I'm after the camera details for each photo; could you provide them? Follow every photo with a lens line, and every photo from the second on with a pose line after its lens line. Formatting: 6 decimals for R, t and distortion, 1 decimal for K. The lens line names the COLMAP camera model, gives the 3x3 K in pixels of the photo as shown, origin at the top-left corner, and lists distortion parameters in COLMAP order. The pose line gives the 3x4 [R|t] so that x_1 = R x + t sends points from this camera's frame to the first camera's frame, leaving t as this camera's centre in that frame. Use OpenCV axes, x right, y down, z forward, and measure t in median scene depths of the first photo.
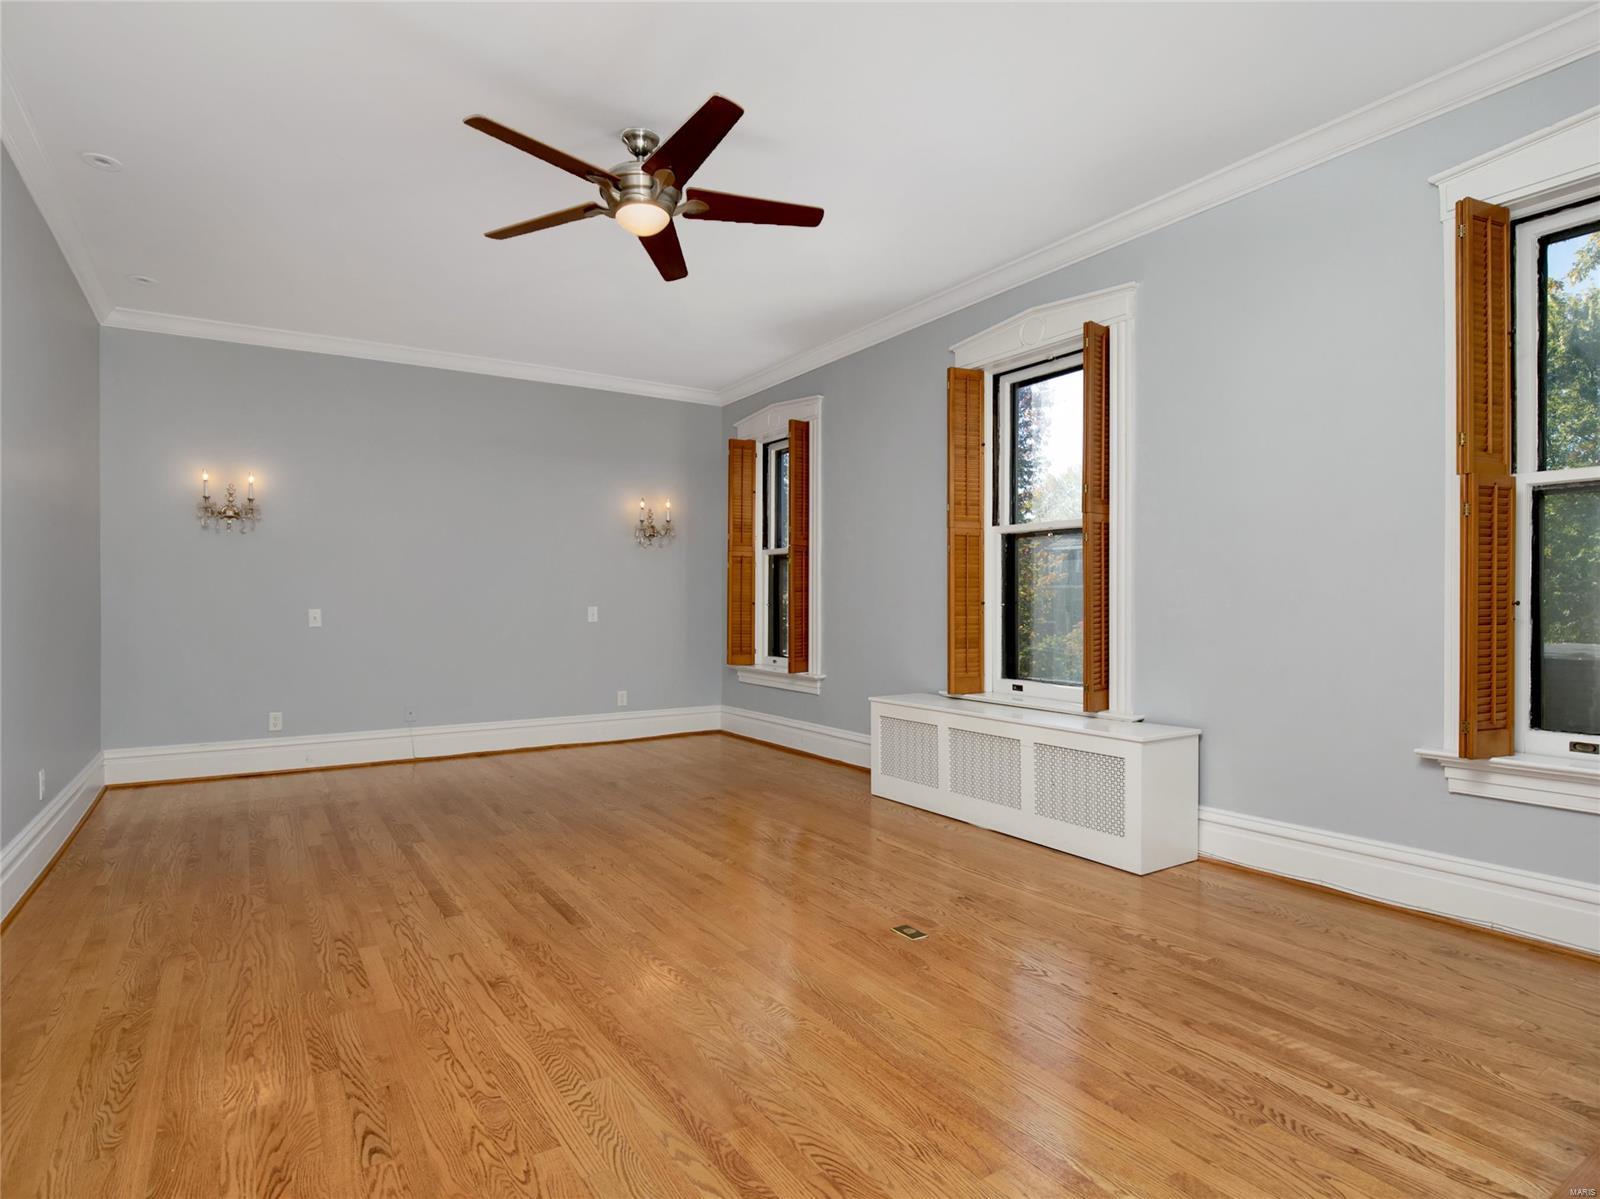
lens RADIAL K [[865.8, 0, 824.3], [0, 865.8, 606.5], [0, 0, 1]] dist [-0.019149, -0.000571]
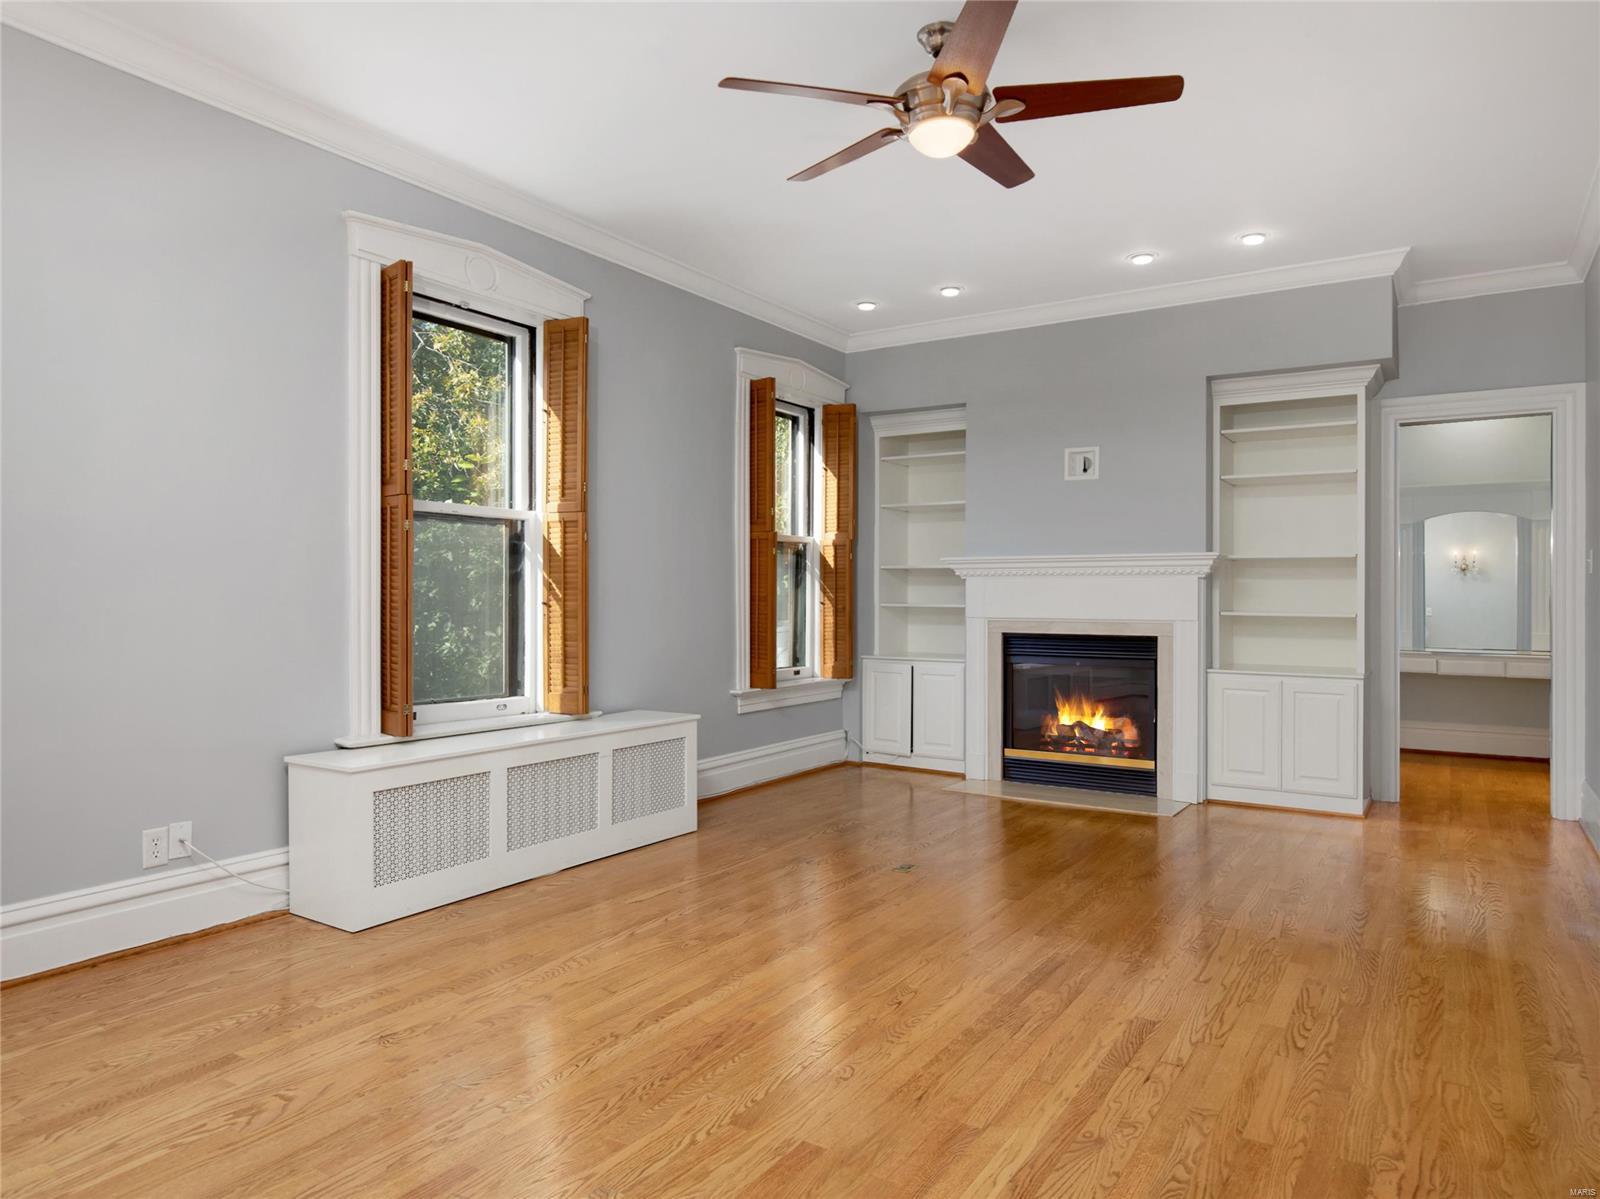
lens RADIAL K [[988.0, 0, 812.5], [0, 988.0, 597.8], [0, 0, 1]] dist [-0.020239, -0.000853]
pose [[-0.386289, 0.005176, 0.922363, -1.040945], [0.005975, 0.999977, -0.003110, -0.004881], [-0.922358, 0.004310, -0.386311, 1.500732]]
